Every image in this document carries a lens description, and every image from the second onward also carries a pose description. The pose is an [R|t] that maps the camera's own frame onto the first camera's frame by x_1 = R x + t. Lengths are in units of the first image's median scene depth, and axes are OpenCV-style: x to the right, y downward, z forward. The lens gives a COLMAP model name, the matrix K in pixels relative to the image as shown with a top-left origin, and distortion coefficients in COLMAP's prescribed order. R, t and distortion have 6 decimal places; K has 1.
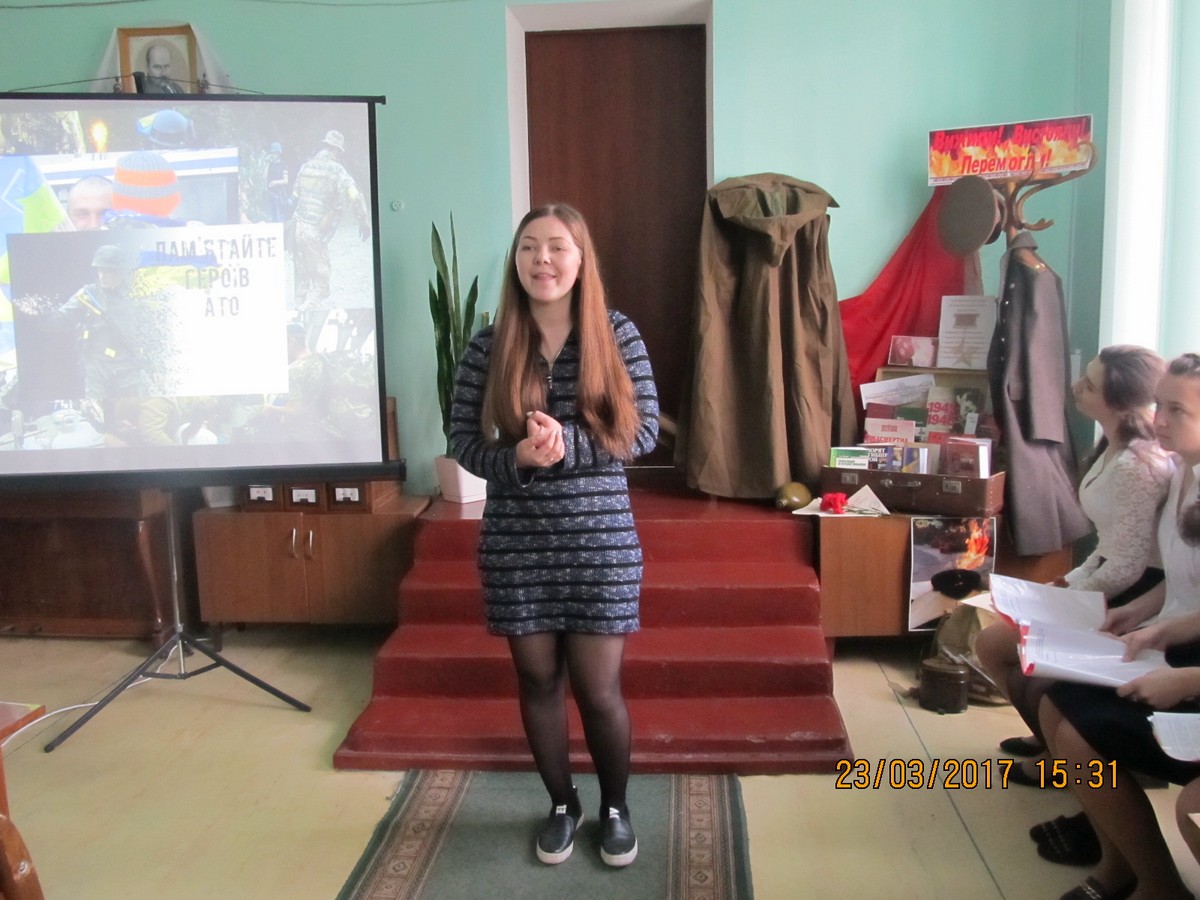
lens RADIAL K [[982.7, 0, 600.0], [0, 982.7, 450.0], [0, 0, 1]] dist [-0.073084, 0.034615]
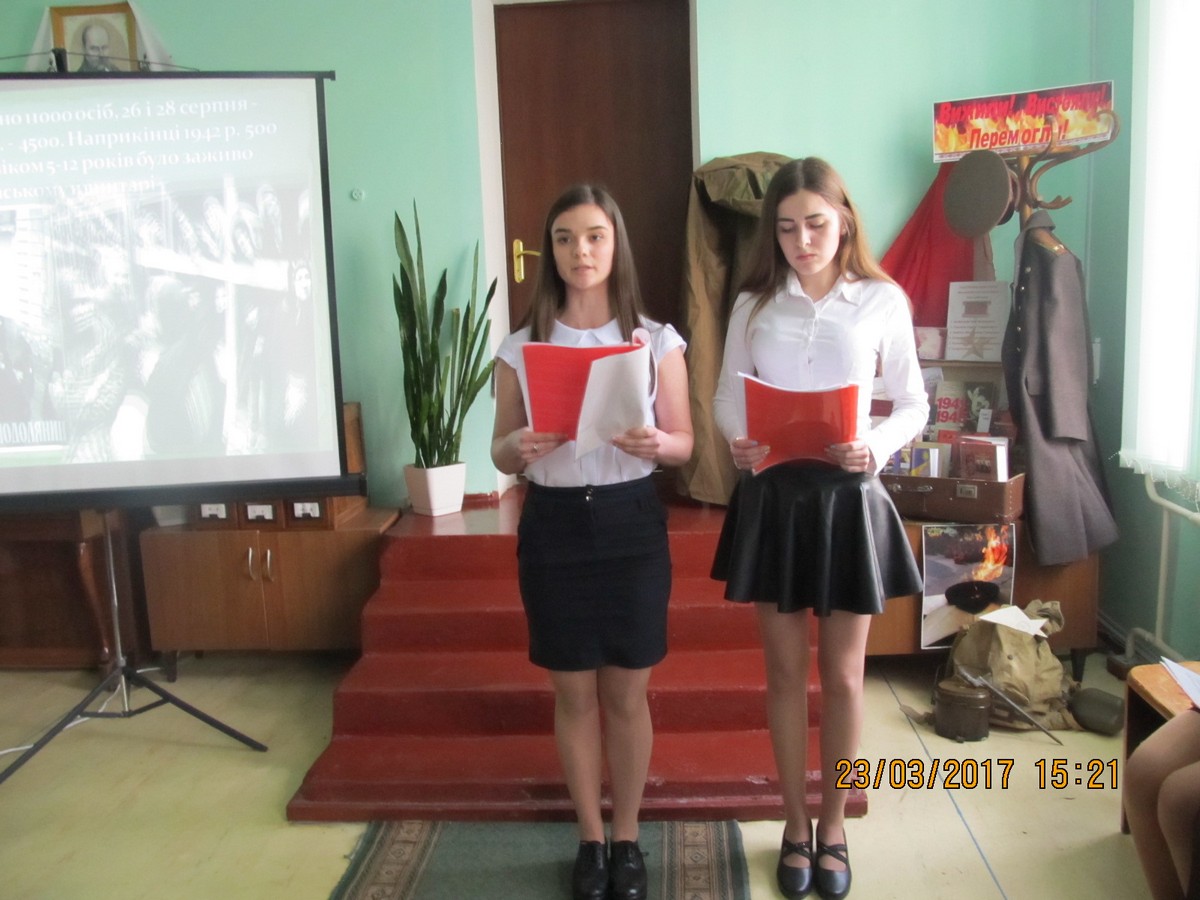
lens RADIAL K [[982.7, 0, 600.0], [0, 982.7, 450.0], [0, 0, 1]] dist [-0.073084, 0.034615]
pose [[0.999807, -0.018123, 0.007602, 0.011150], [0.018084, 0.999823, 0.005134, -0.011036], [-0.007694, -0.004996, 0.999958, 0.086597]]
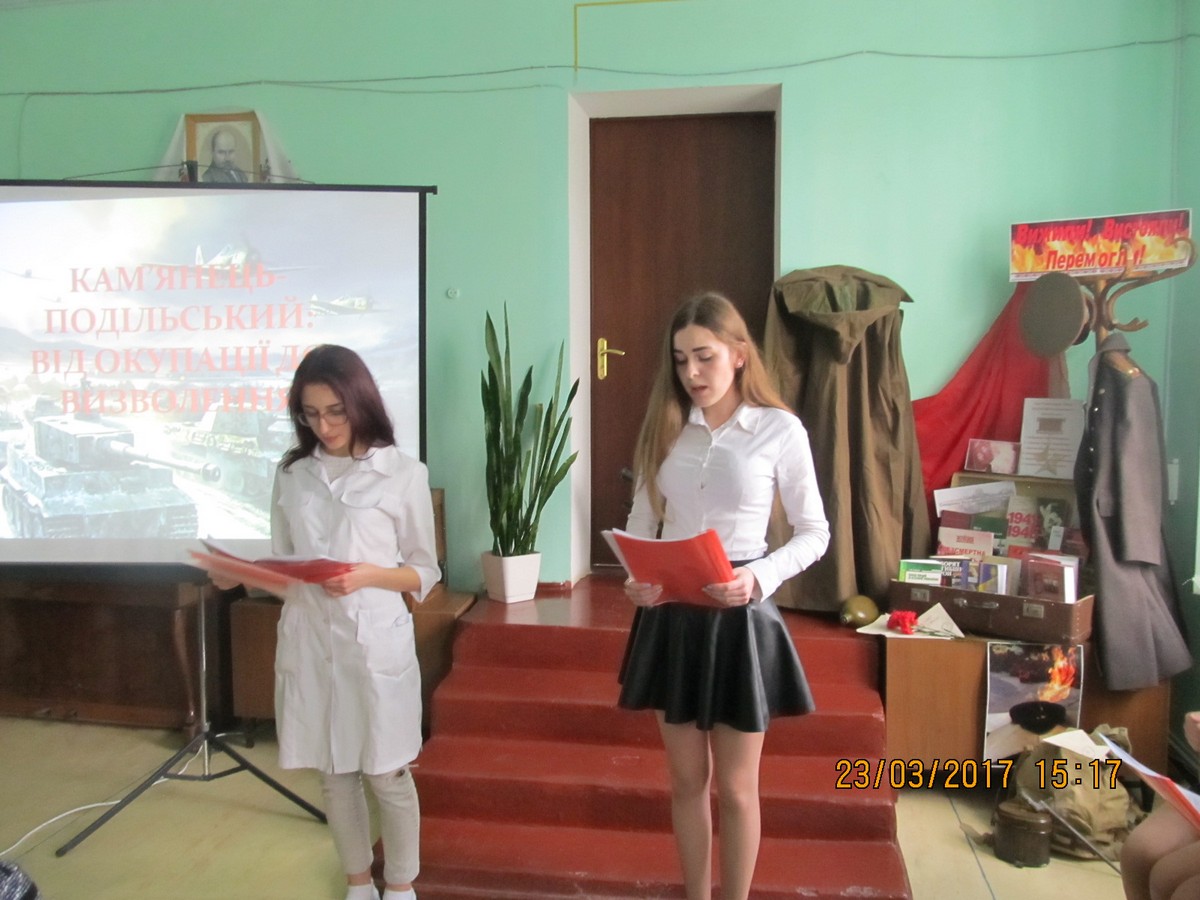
lens RADIAL K [[982.7, 0, 600.0], [0, 982.7, 450.0], [0, 0, 1]] dist [-0.073084, 0.034615]
pose [[0.996586, 0.025601, -0.078493, 0.022724], [-0.031071, 0.997113, -0.069281, -0.034430], [0.076493, 0.071483, 0.994504, 0.053553]]
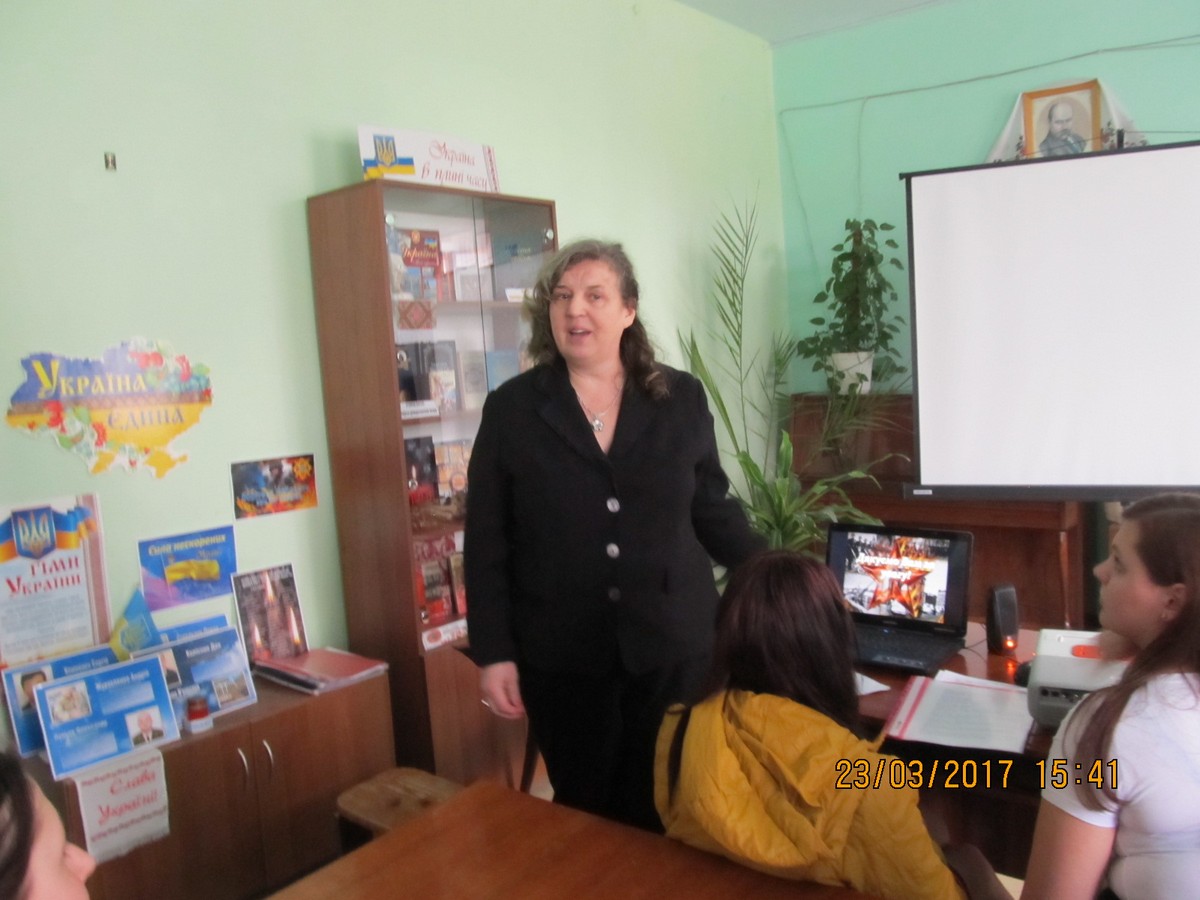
lens RADIAL K [[982.7, 0, 600.0], [0, 982.7, 450.0], [0, 0, 1]] dist [-0.073084, 0.034615]
pose [[0.822344, 0.020322, -0.568627, -0.290789], [-0.039480, 0.998991, -0.021393, 0.025451], [0.567619, 0.040042, 0.822317, -0.219101]]
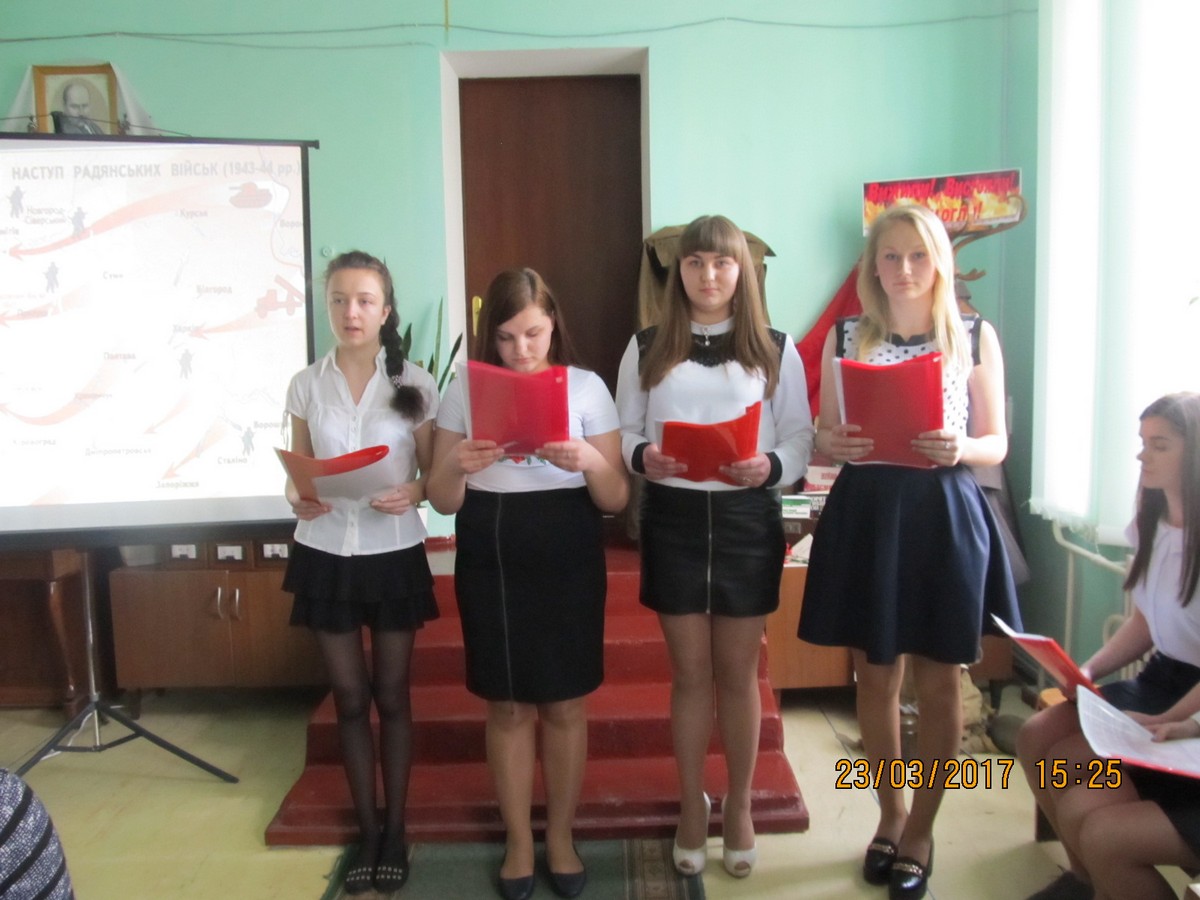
lens RADIAL K [[982.7, 0, 600.0], [0, 982.7, 450.0], [0, 0, 1]] dist [-0.073084, 0.034615]
pose [[0.996758, -0.007410, 0.080120, -0.018728], [0.010863, 0.999027, -0.042750, -0.009539], [-0.079725, 0.043482, 0.995868, 0.021050]]
